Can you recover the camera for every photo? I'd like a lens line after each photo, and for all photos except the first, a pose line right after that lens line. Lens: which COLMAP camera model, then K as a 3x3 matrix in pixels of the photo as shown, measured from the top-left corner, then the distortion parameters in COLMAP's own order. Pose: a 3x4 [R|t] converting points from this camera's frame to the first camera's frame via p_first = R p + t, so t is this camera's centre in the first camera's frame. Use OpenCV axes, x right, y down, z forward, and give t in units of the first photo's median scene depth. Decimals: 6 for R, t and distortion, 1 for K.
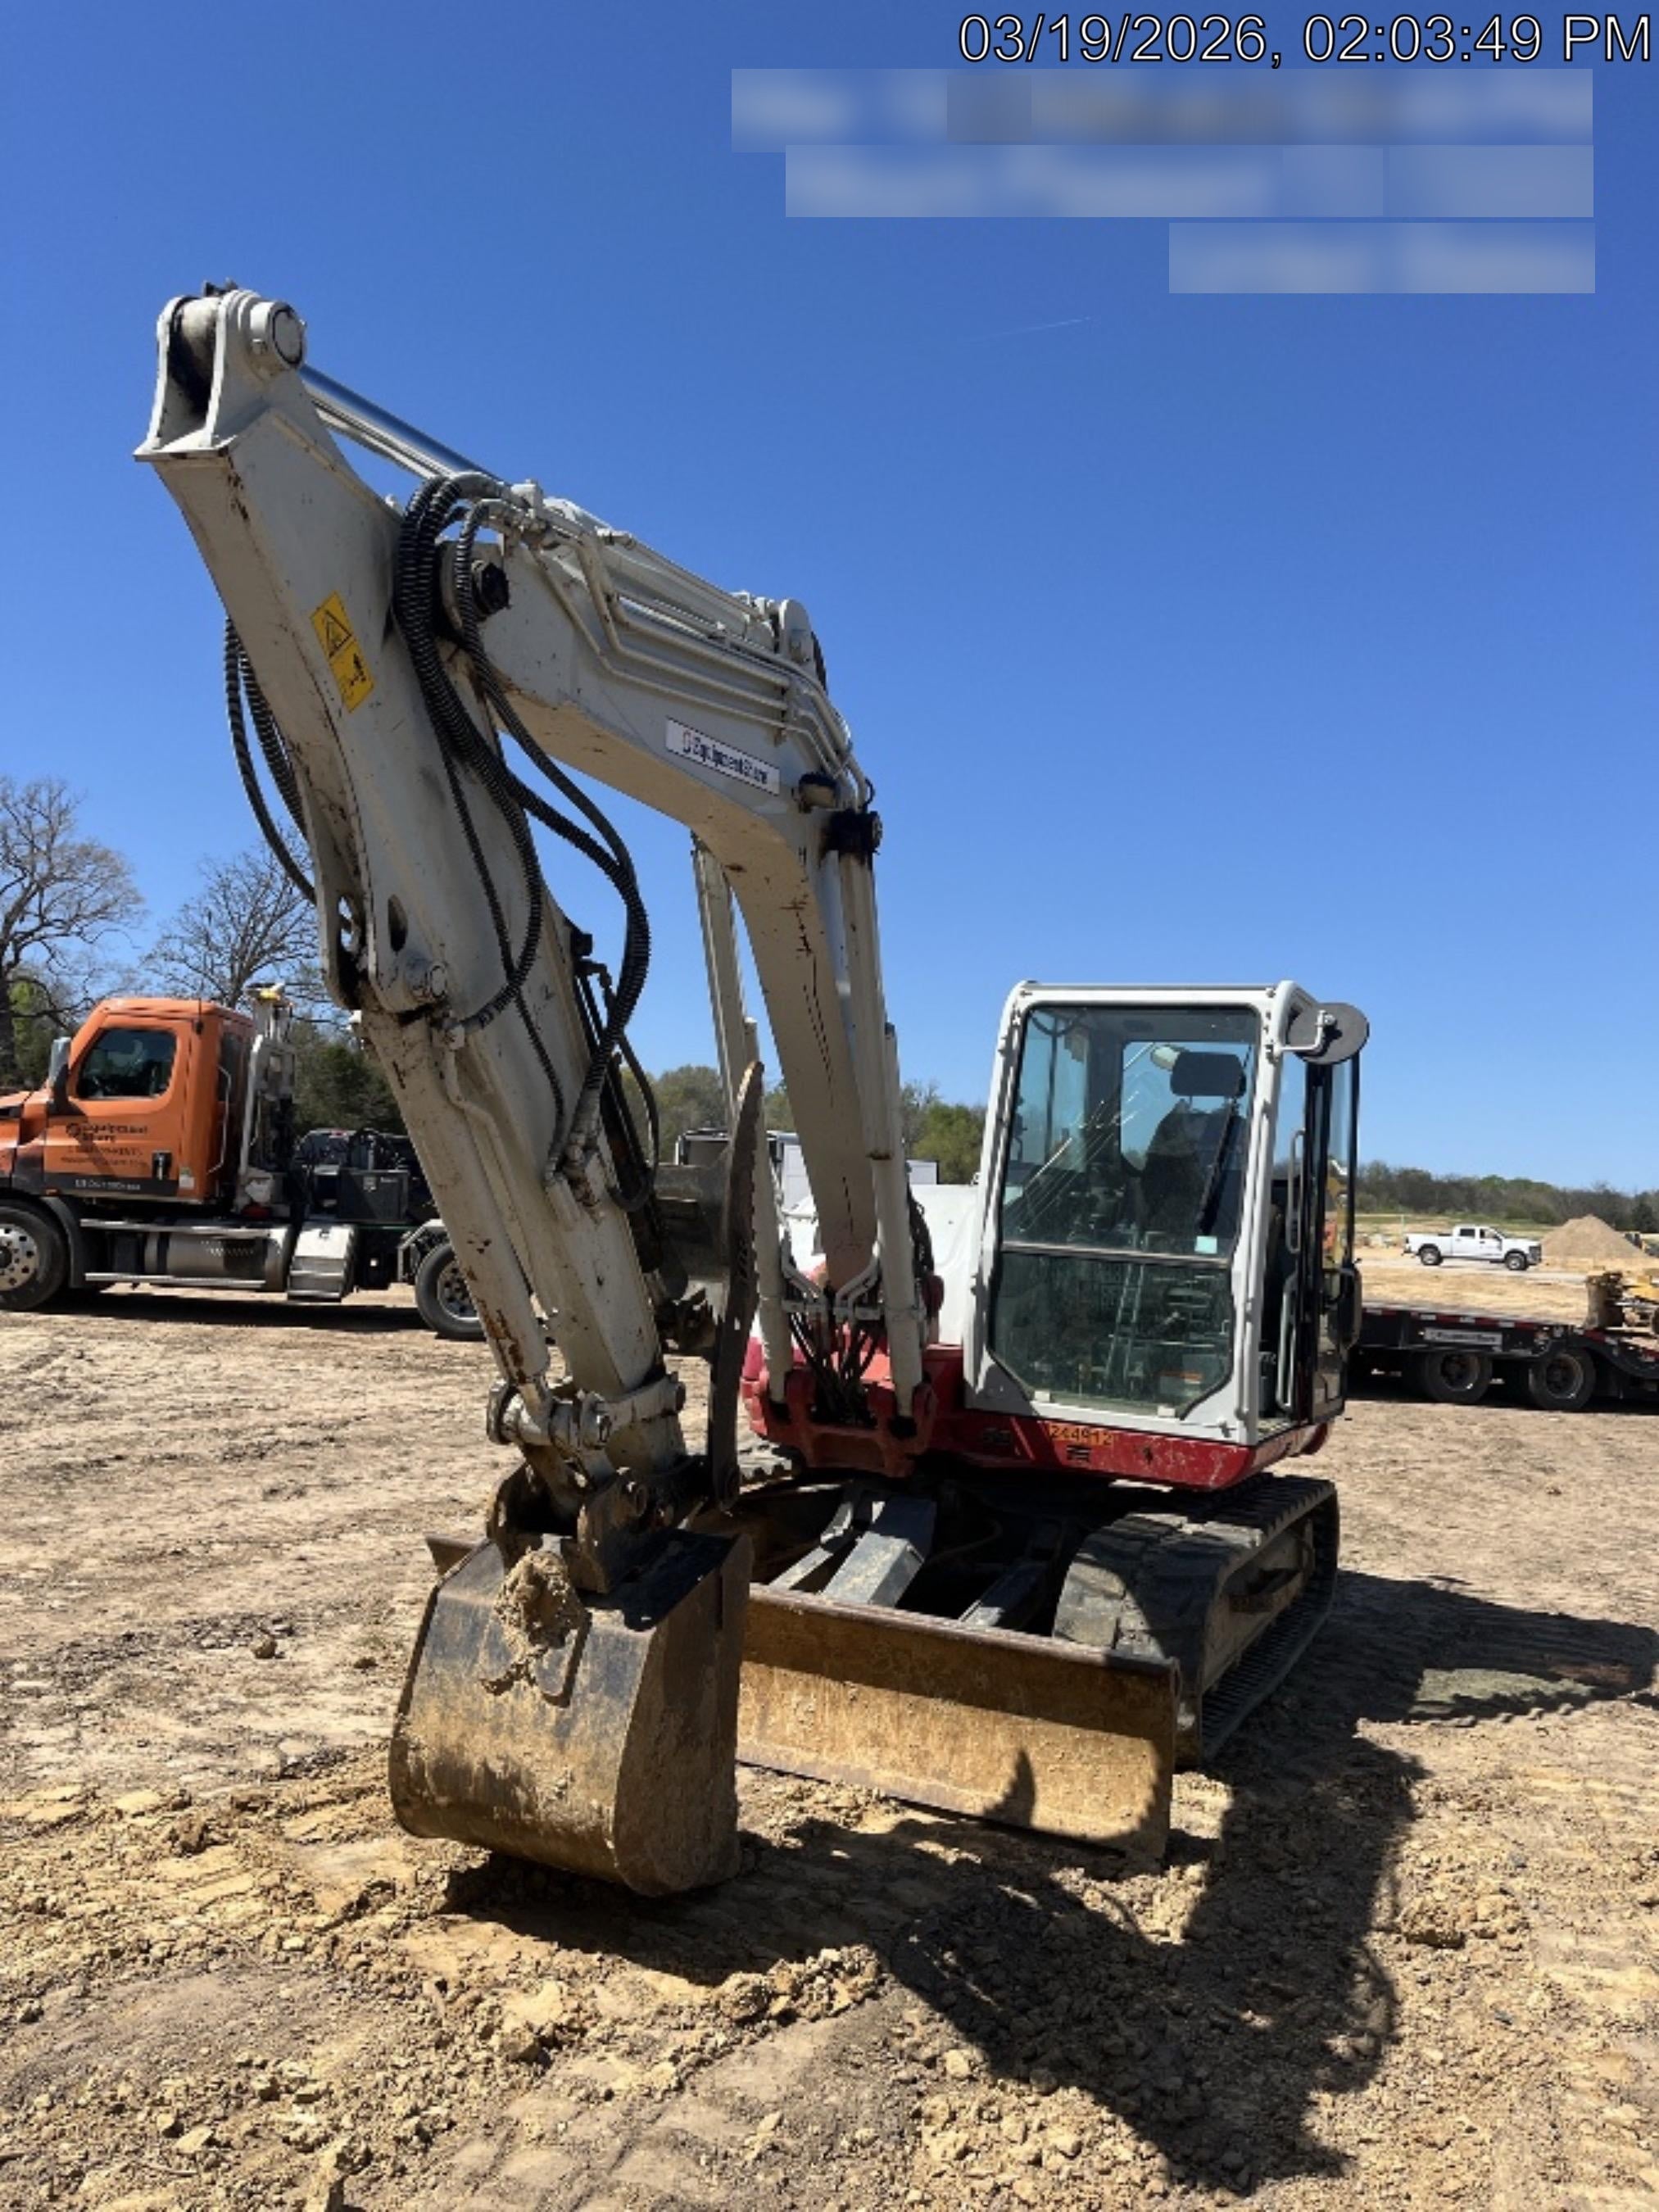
lens RADIAL K [[1634.6, 0, 811.1], [0, 1634.6, 1112.7], [0, 0, 1]] dist [0.024502, 0.001683]
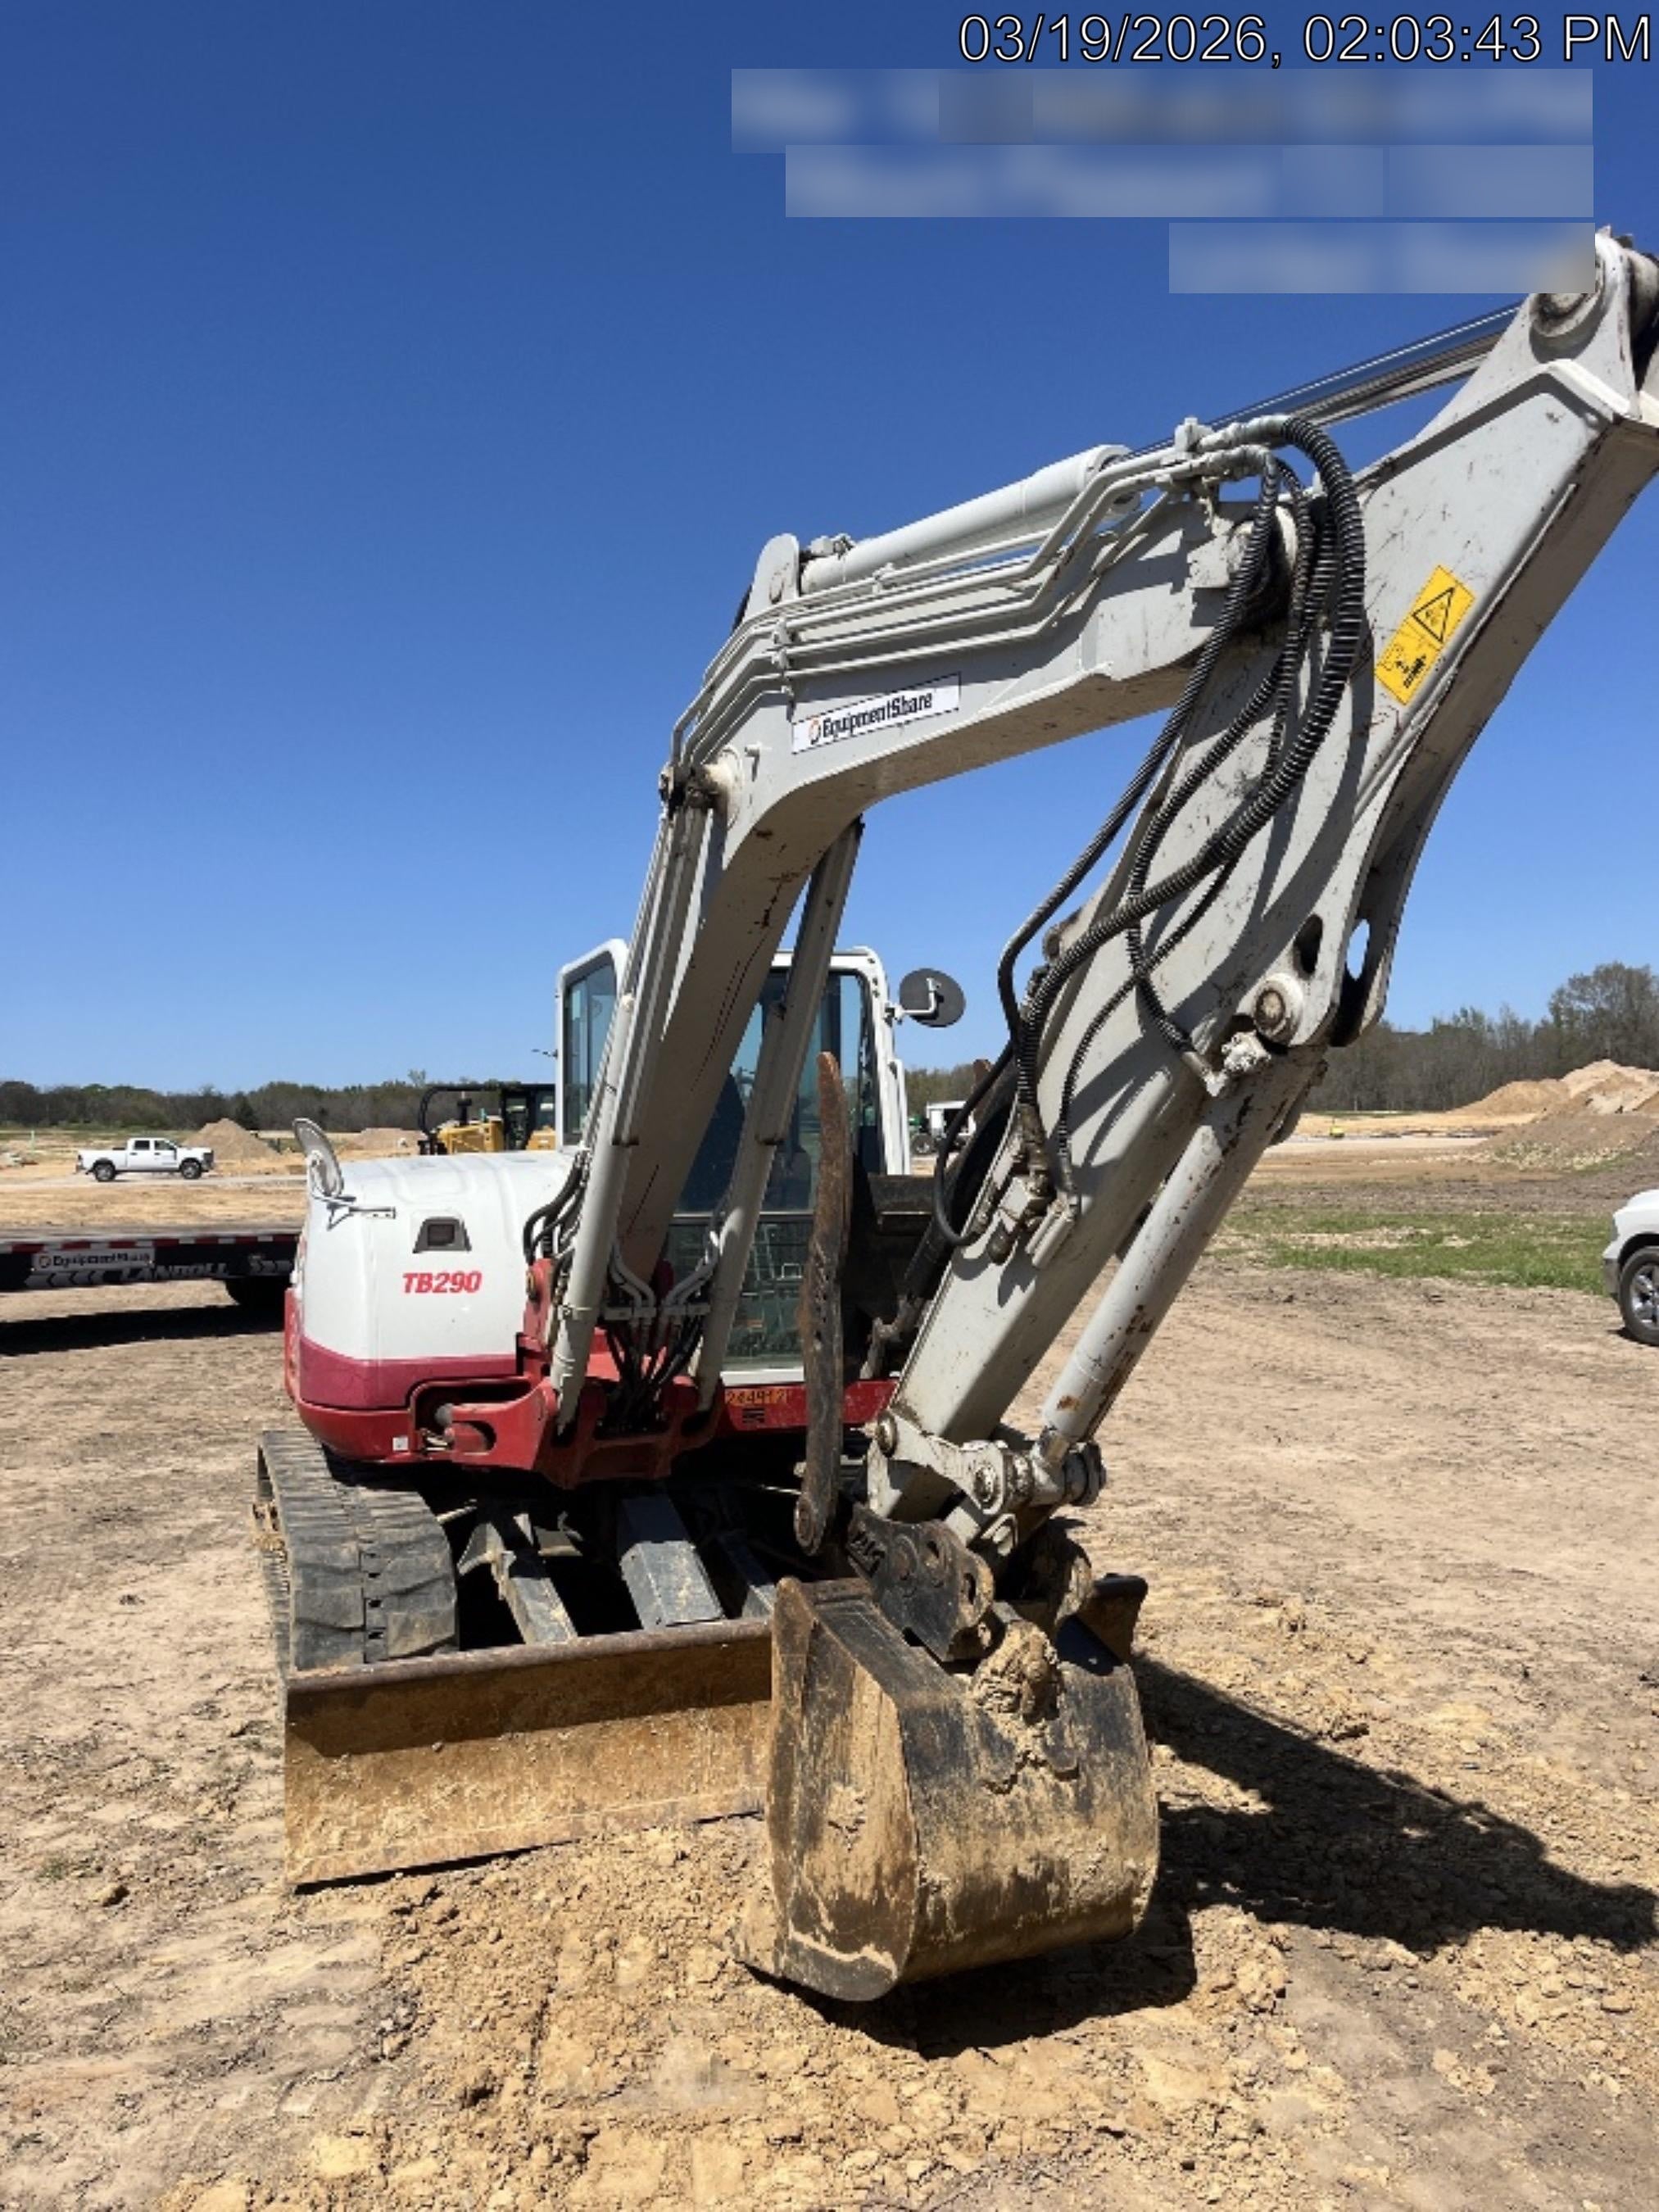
lens RADIAL K [[1634.6, 0, 818.3], [0, 1634.6, 1103.3], [0, 0, 1]] dist [0.024502, 0.001683]
pose [[0.710860, -0.056786, 0.701038, -0.829555], [0.022715, 0.998069, 0.057813, -0.069735], [-0.702967, -0.025173, 0.710777, 0.428833]]
